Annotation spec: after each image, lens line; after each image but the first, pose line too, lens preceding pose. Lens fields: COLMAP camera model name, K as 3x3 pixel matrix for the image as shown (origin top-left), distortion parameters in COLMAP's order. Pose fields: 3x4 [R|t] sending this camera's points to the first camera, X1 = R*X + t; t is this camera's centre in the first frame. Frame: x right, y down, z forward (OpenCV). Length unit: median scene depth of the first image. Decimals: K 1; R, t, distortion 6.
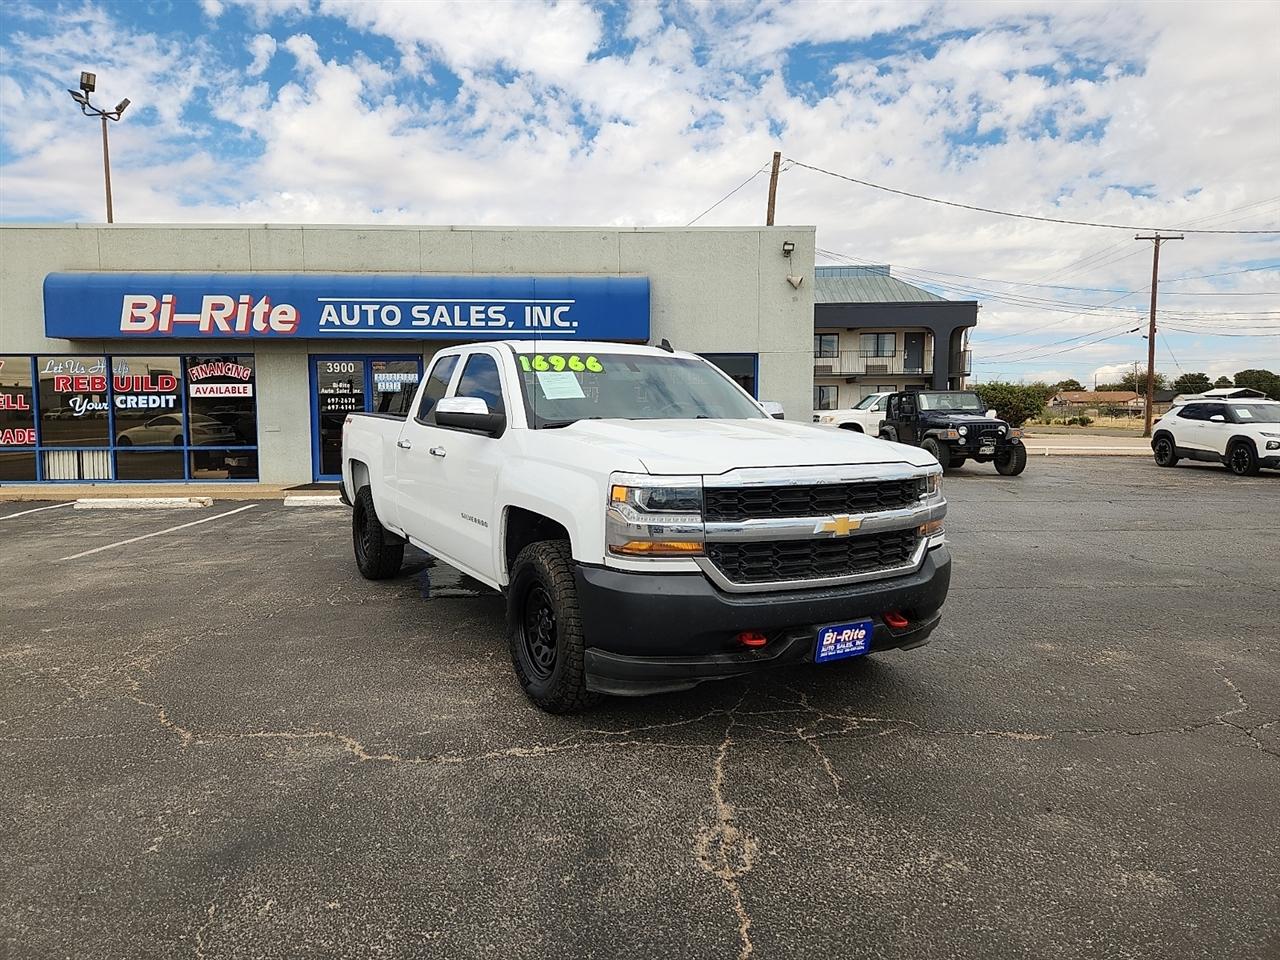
lens RADIAL K [[900.9, 0, 633.4], [0, 900.9, 472.4], [0, 0, 1]] dist [0.082003, -0.081855]
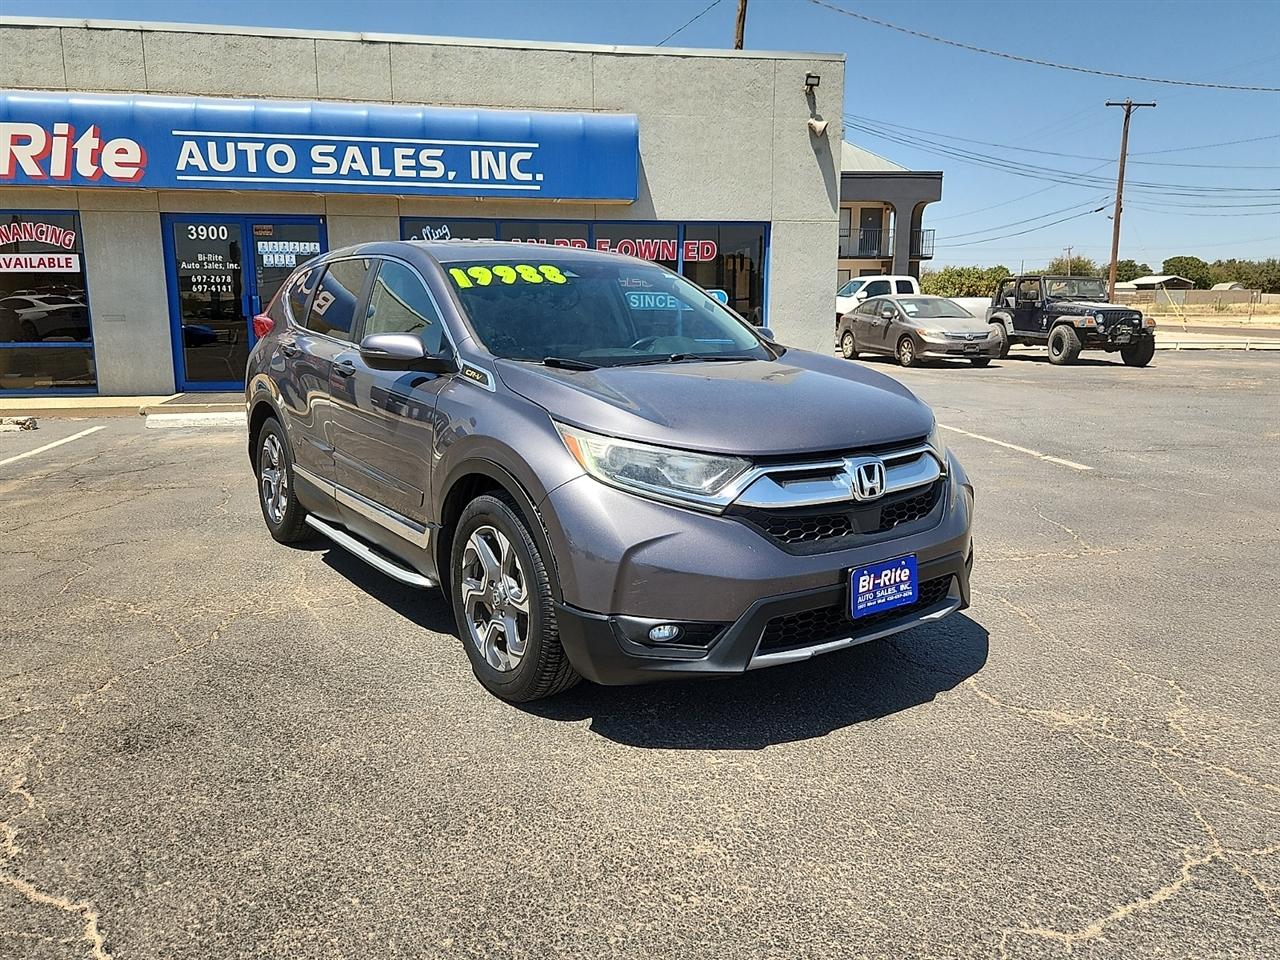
lens RADIAL K [[1005.6, 0, 662.7], [0, 1005.6, 476.7], [0, 0, 1]] dist [0.066591, -0.061867]
pose [[0.989701, -0.021070, 0.141593, -0.087504], [0.005954, 0.994312, 0.106343, -0.006730], [-0.143029, -0.104404, 0.984196, 0.138546]]
